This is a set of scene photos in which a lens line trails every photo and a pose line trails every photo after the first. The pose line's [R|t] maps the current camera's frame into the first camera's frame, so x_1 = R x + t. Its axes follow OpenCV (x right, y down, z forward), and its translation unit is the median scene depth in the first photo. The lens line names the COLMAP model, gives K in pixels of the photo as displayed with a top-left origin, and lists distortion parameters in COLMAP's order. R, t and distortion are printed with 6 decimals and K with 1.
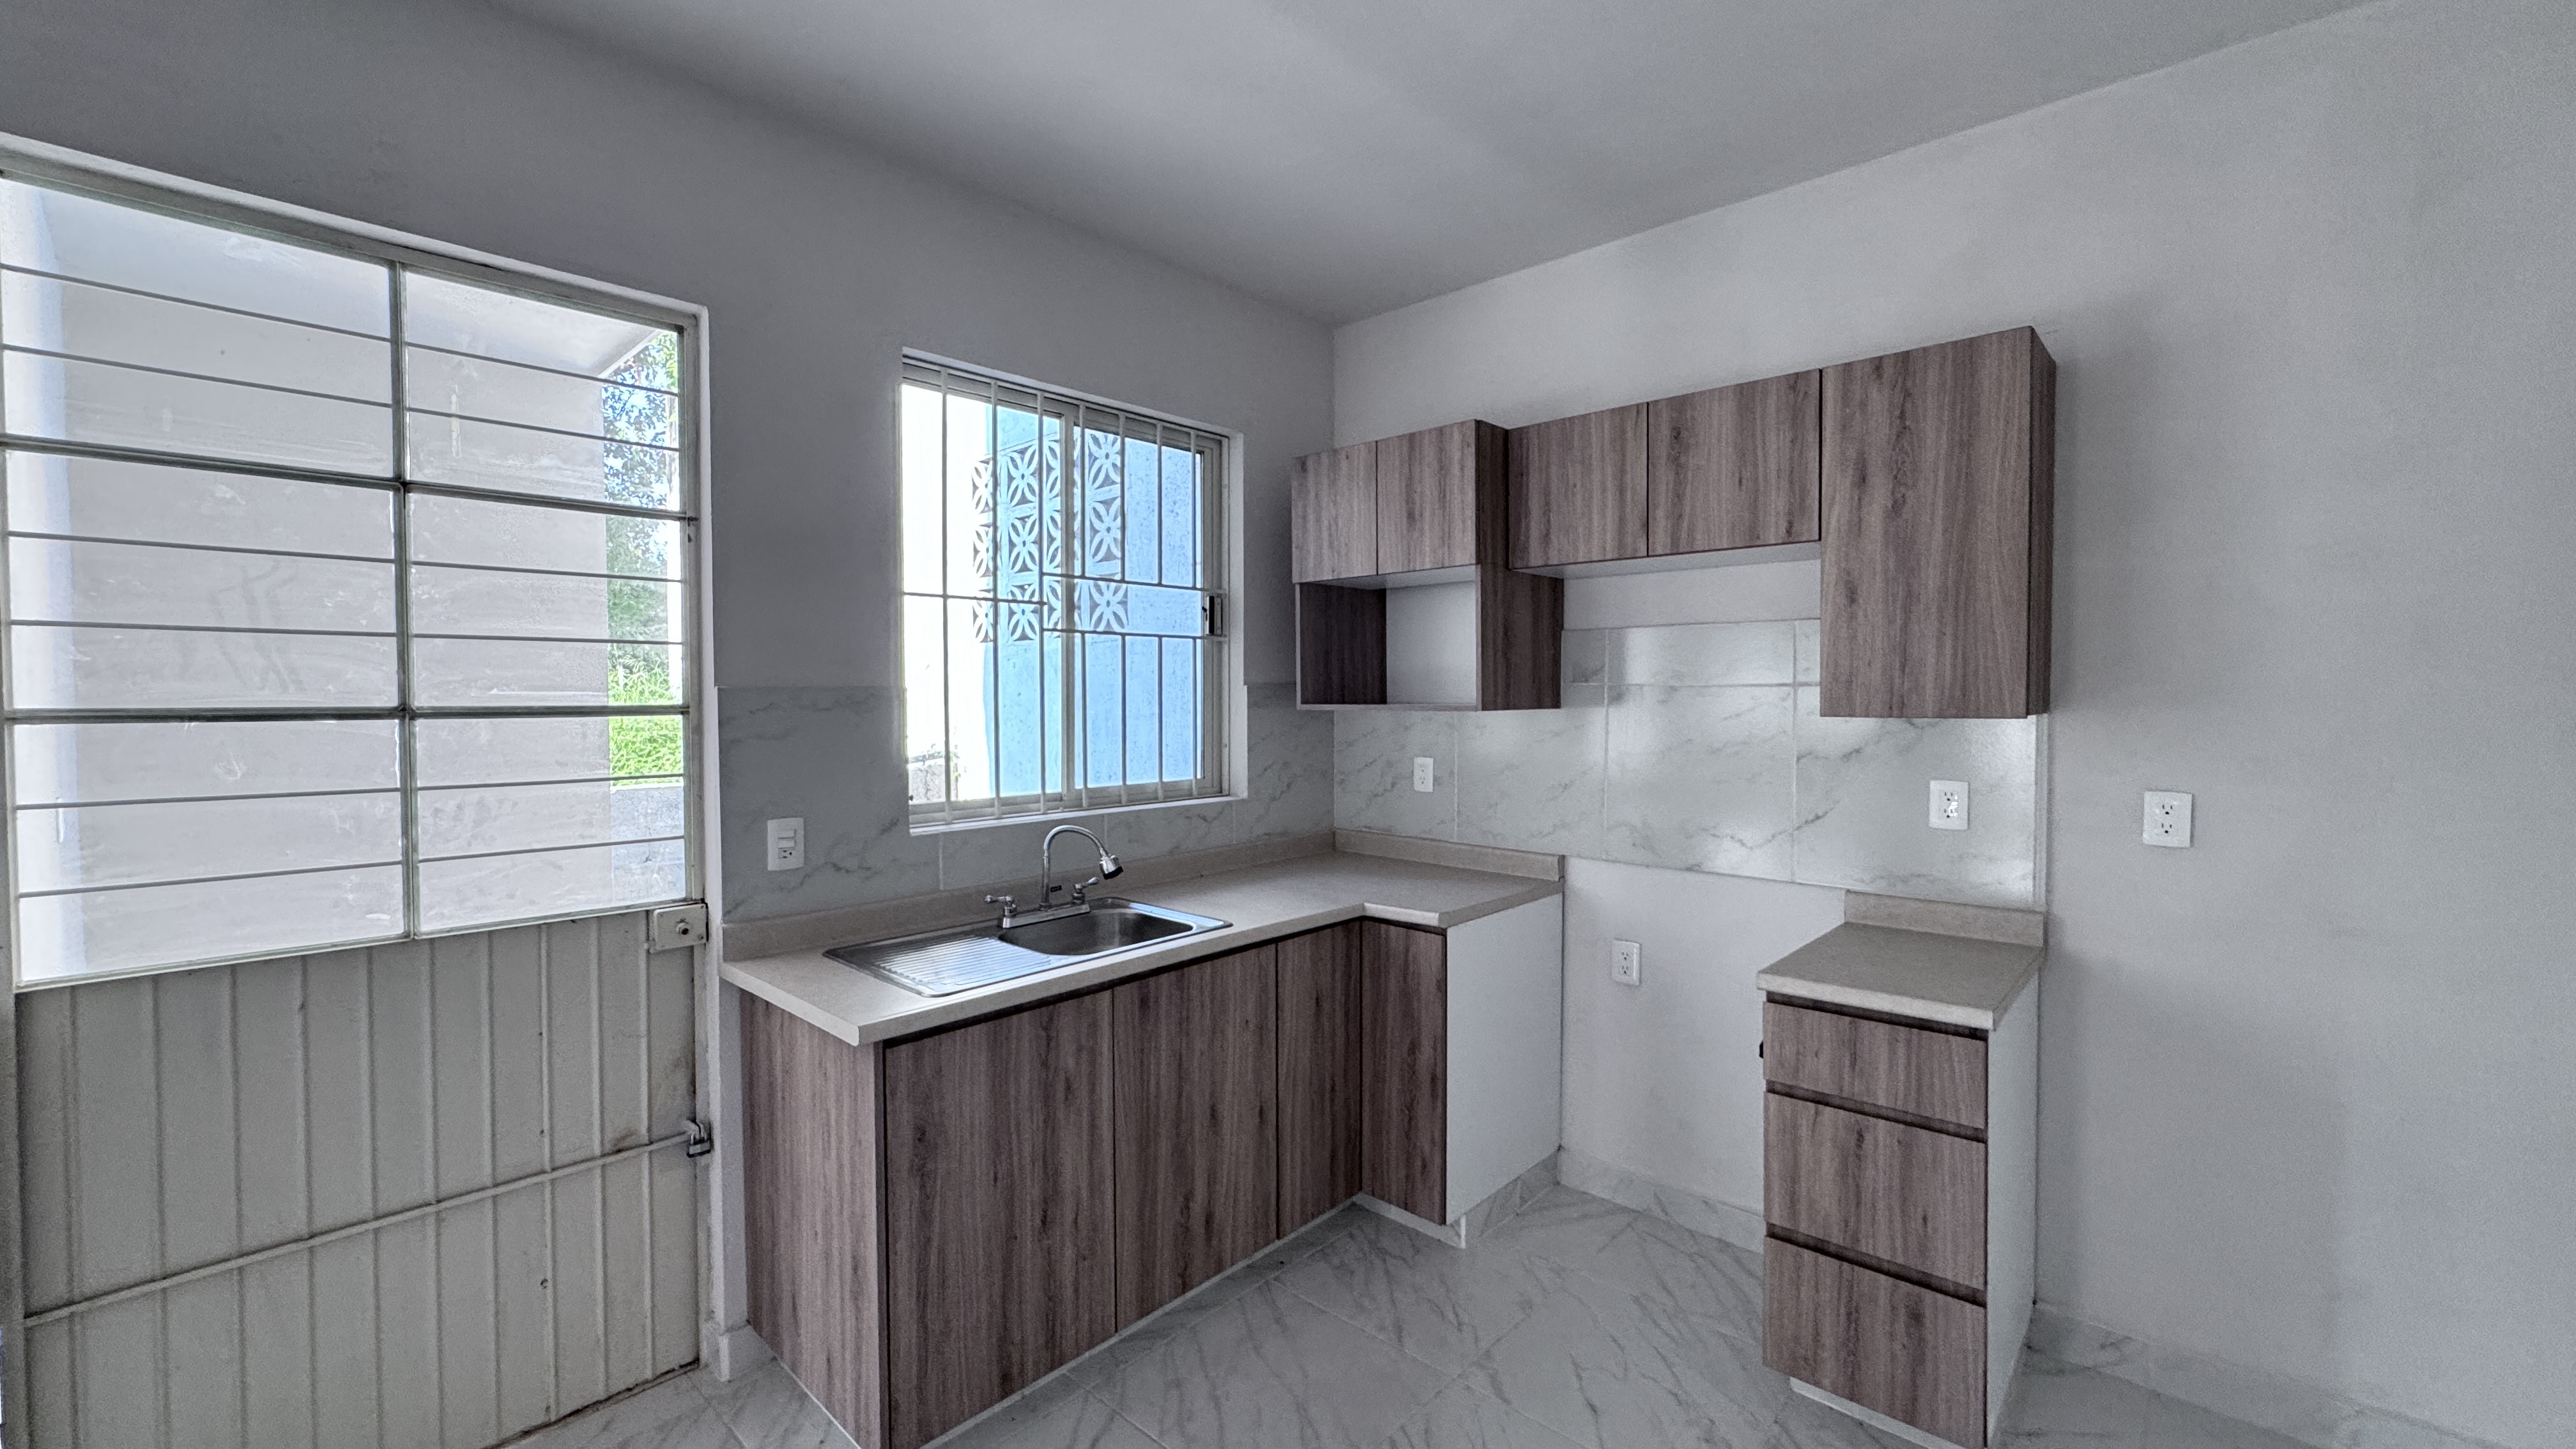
lens RADIAL K [[1022.5, 0, 1294.1], [0, 1022.5, 717.9], [0, 0, 1]] dist [-0.007548, -0.000328]
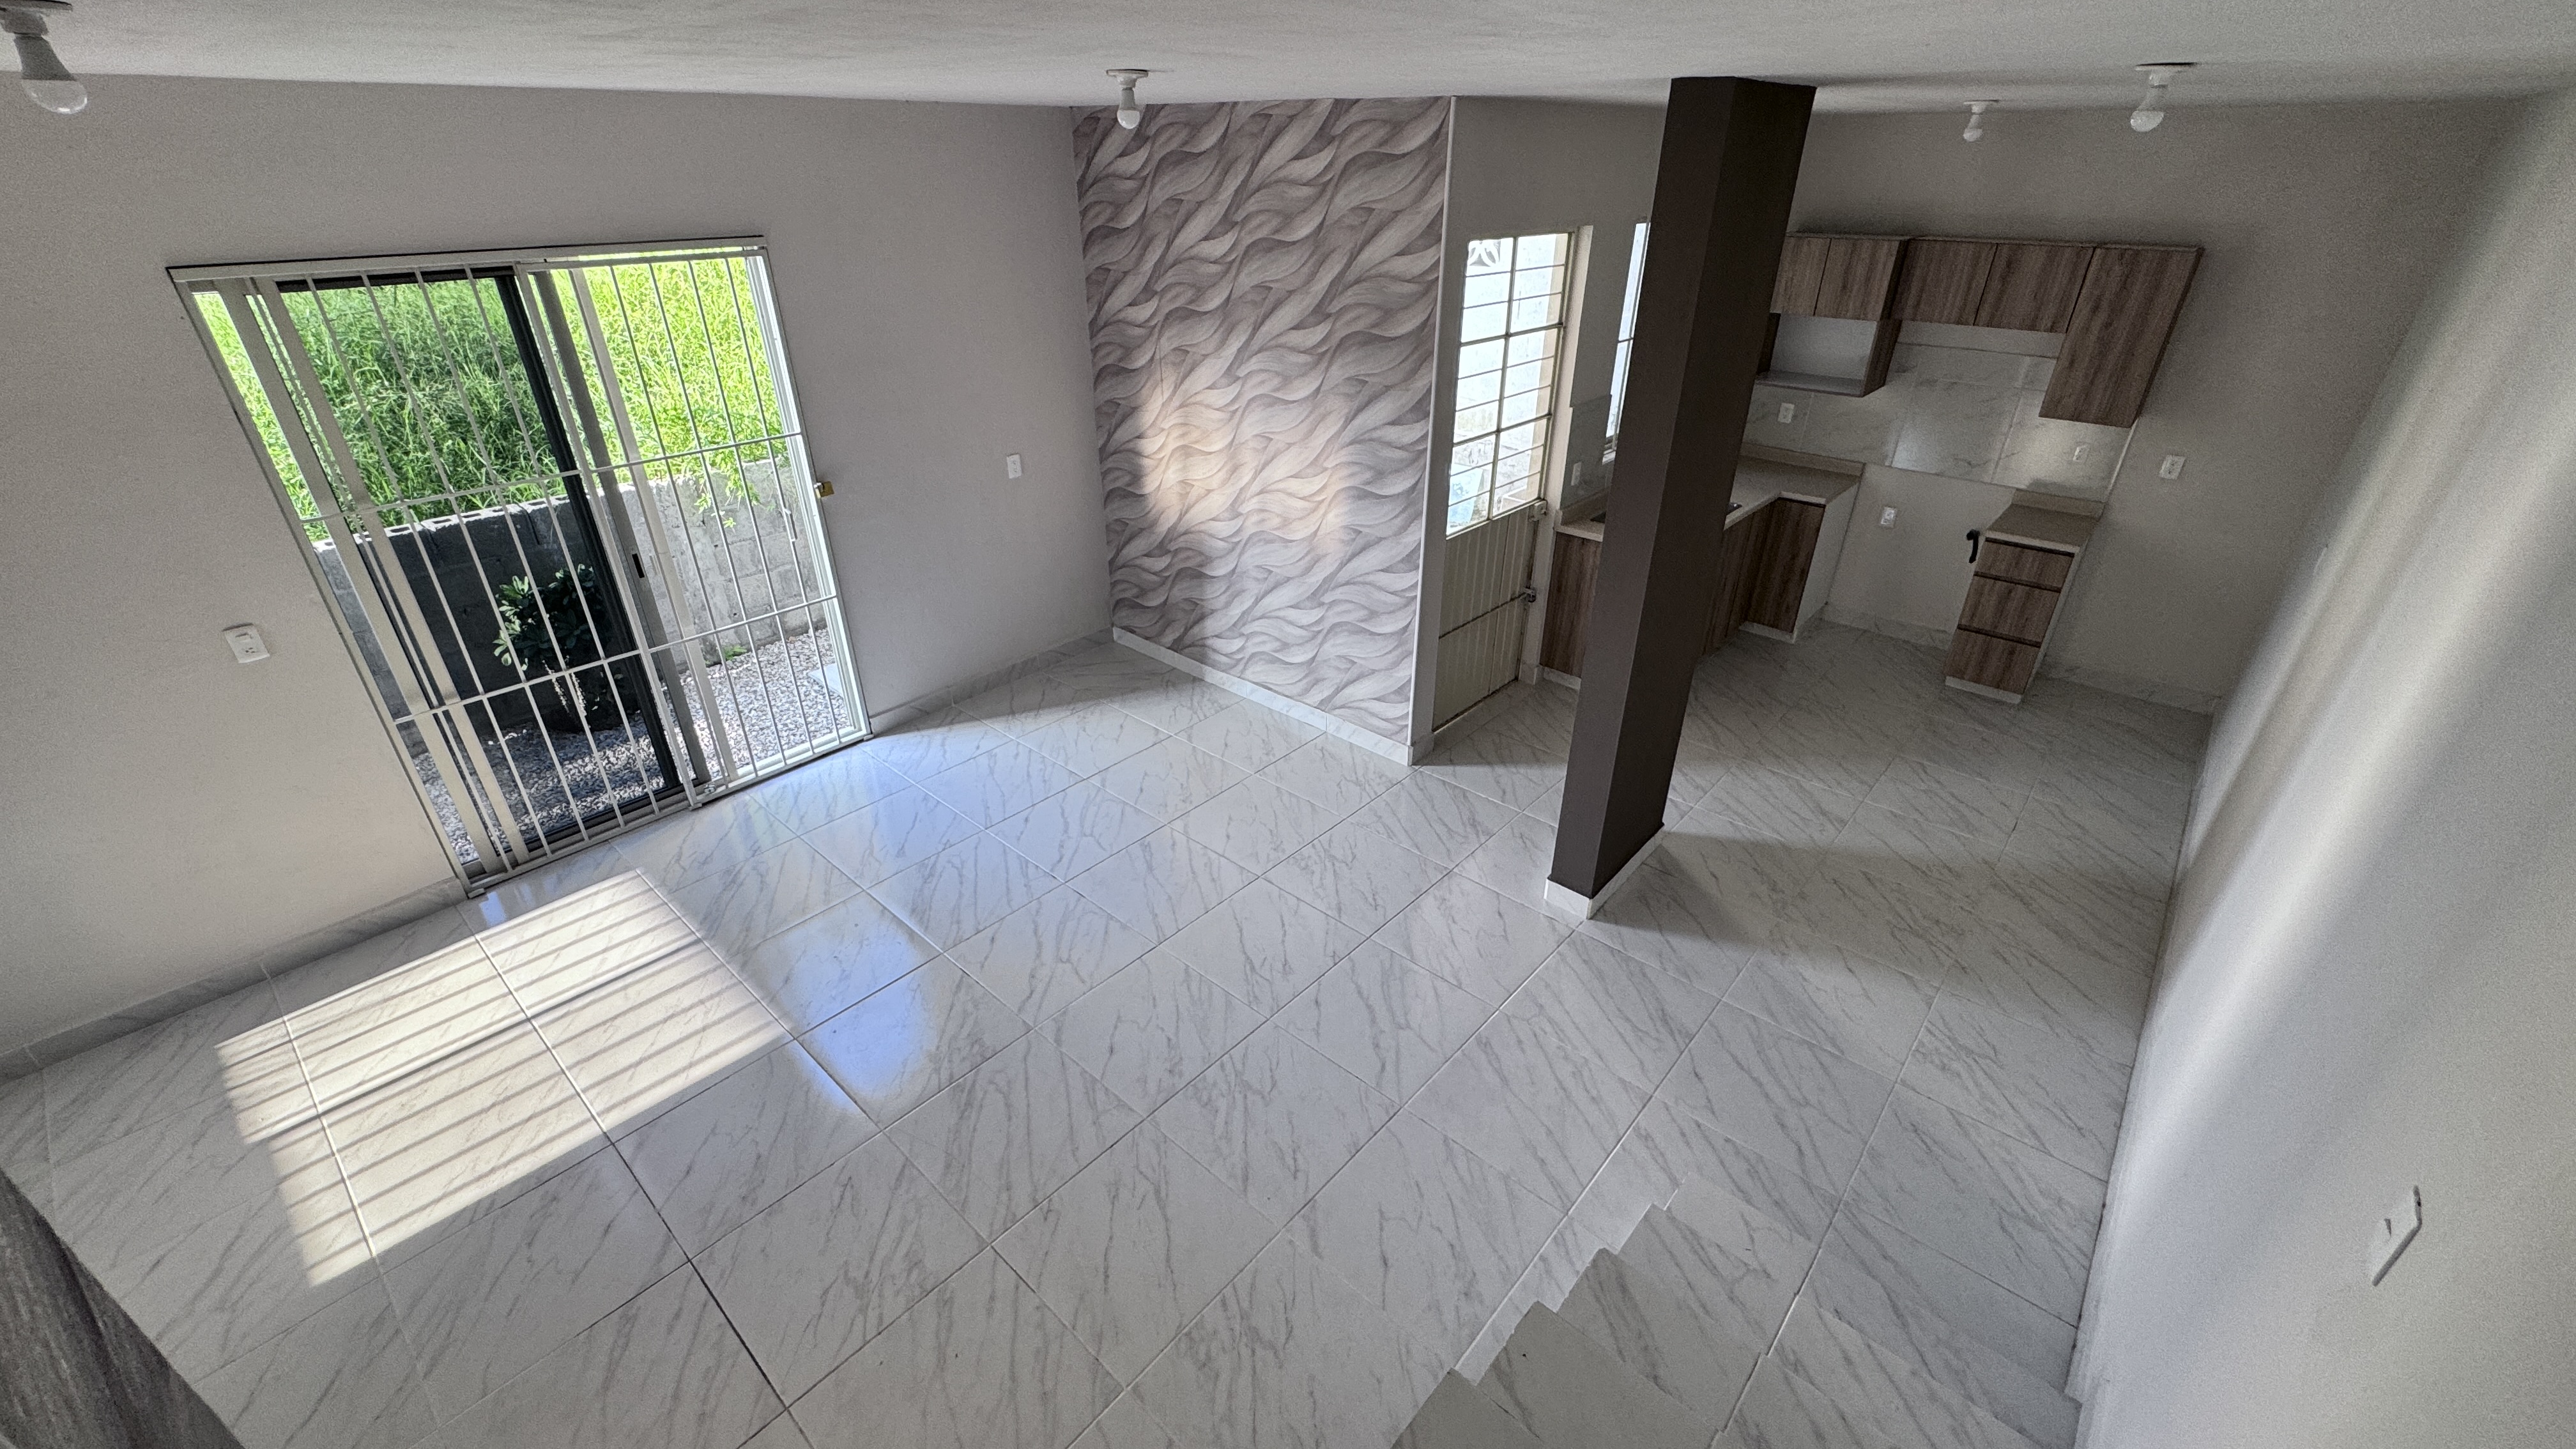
lens RADIAL K [[1022.5, 0, 1288.4], [0, 1022.5, 719.1], [0, 0, 1]] dist [-0.007548, -0.000328]
pose [[0.999901, -0.000664, 0.014085, -1.230979], [-0.005881, 0.888239, 0.459345, -0.452811], [-0.012816, -0.459382, 0.888146, -1.342013]]
